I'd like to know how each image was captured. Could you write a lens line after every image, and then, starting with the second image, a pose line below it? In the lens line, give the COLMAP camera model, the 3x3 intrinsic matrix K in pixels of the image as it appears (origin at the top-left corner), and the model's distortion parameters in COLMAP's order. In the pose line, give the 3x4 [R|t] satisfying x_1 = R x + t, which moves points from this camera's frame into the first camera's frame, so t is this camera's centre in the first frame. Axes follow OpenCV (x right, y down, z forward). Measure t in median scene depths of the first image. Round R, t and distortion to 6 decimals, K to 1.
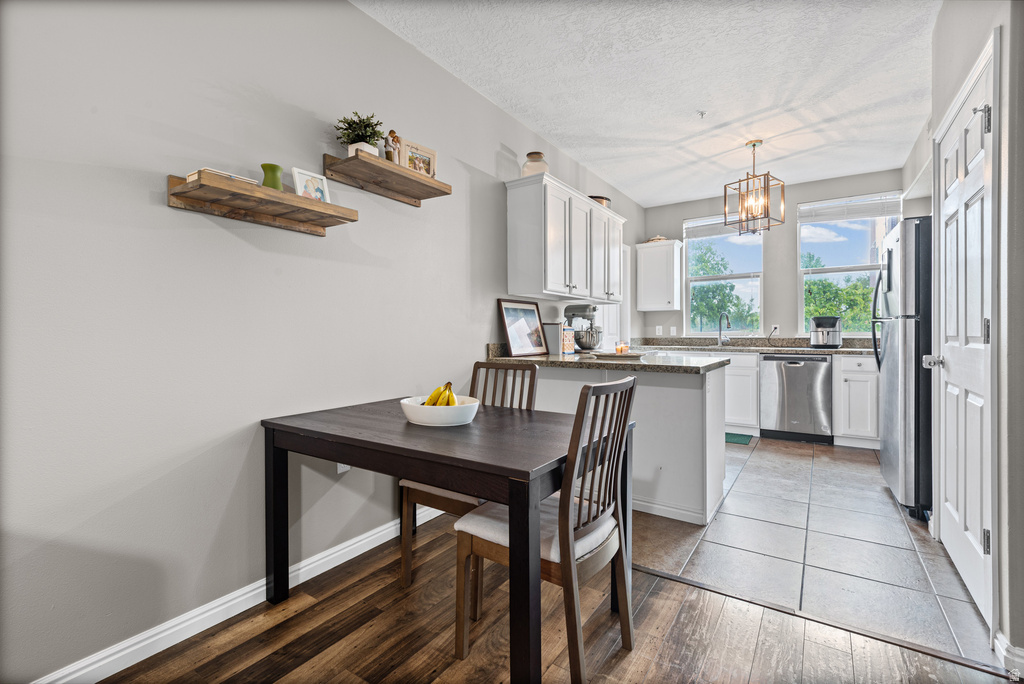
lens RADIAL K [[461.4, 0, 512.1], [0, 461.4, 337.9], [0, 0, 1]] dist [0.026893, -0.017046]
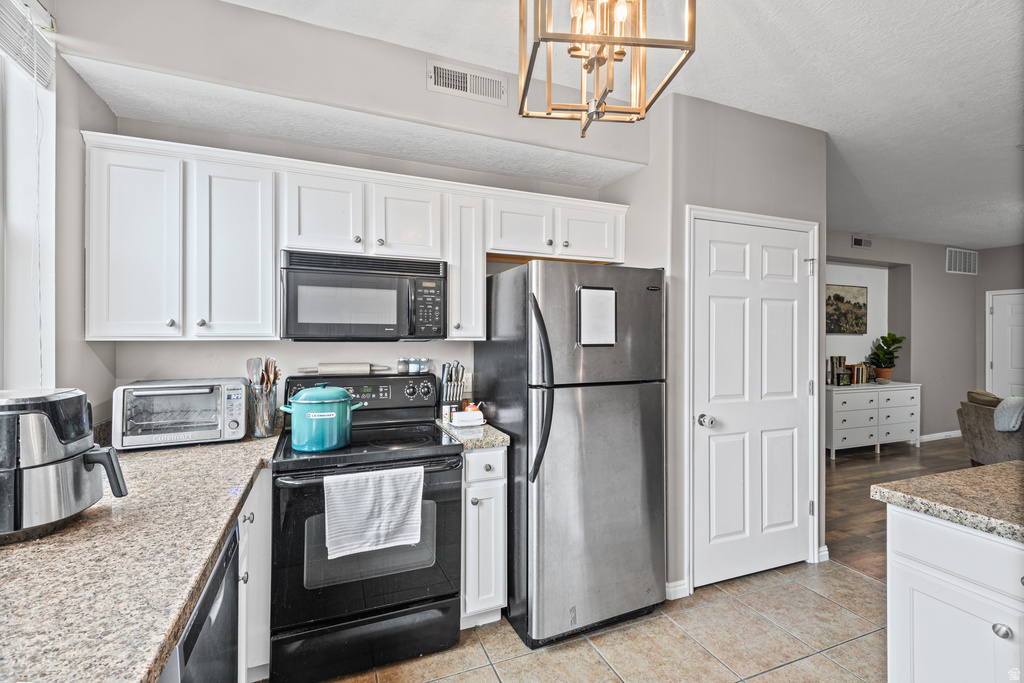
lens RADIAL K [[461.4, 0, 512.1], [0, 461.4, 337.4], [0, 0, 1]] dist [0.026893, -0.017046]
pose [[-0.831076, 0.001504, 0.556156, 0.413586], [0.004267, 0.999984, 0.003673, -0.091081], [-0.556142, 0.005426, -0.831070, 1.302646]]
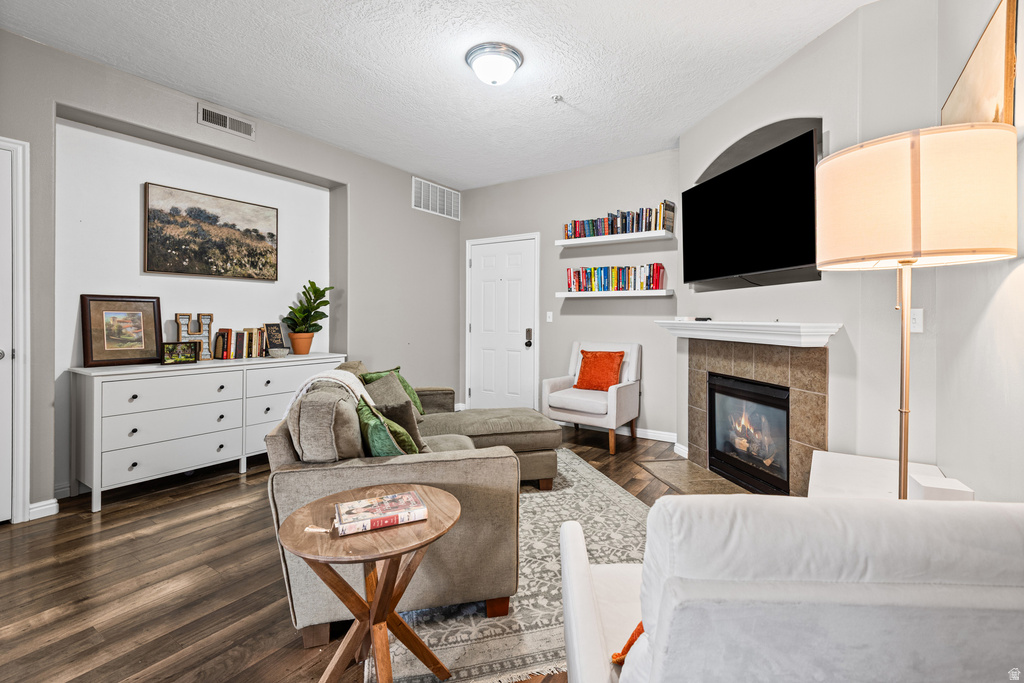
lens RADIAL K [[468.4, 0, 514.0], [0, 468.4, 320.7], [0, 0, 1]] dist [0.018614, -0.000563]
pose [[-0.999995, -0.000140, 0.003275, -0.241803], [-0.000094, 0.999902, 0.014033, -0.017818], [-0.003277, 0.014032, -0.999896, 0.339954]]
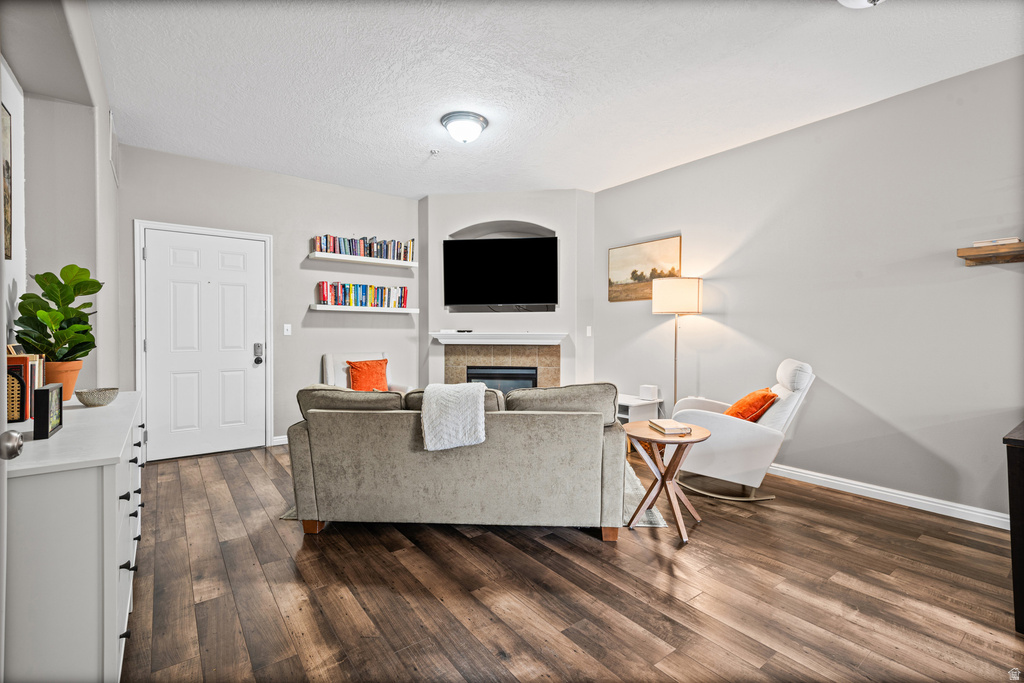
lens RADIAL K [[458.1, 0, 518.4], [0, 458.1, 334.8], [0, 0, 1]] dist [0.031258, -0.015871]
pose [[-0.320408, 0.011205, -0.947213, 0.600137], [-0.006330, 0.999882, 0.013970, -0.017094], [0.947258, 0.010472, -0.320300, -0.006837]]
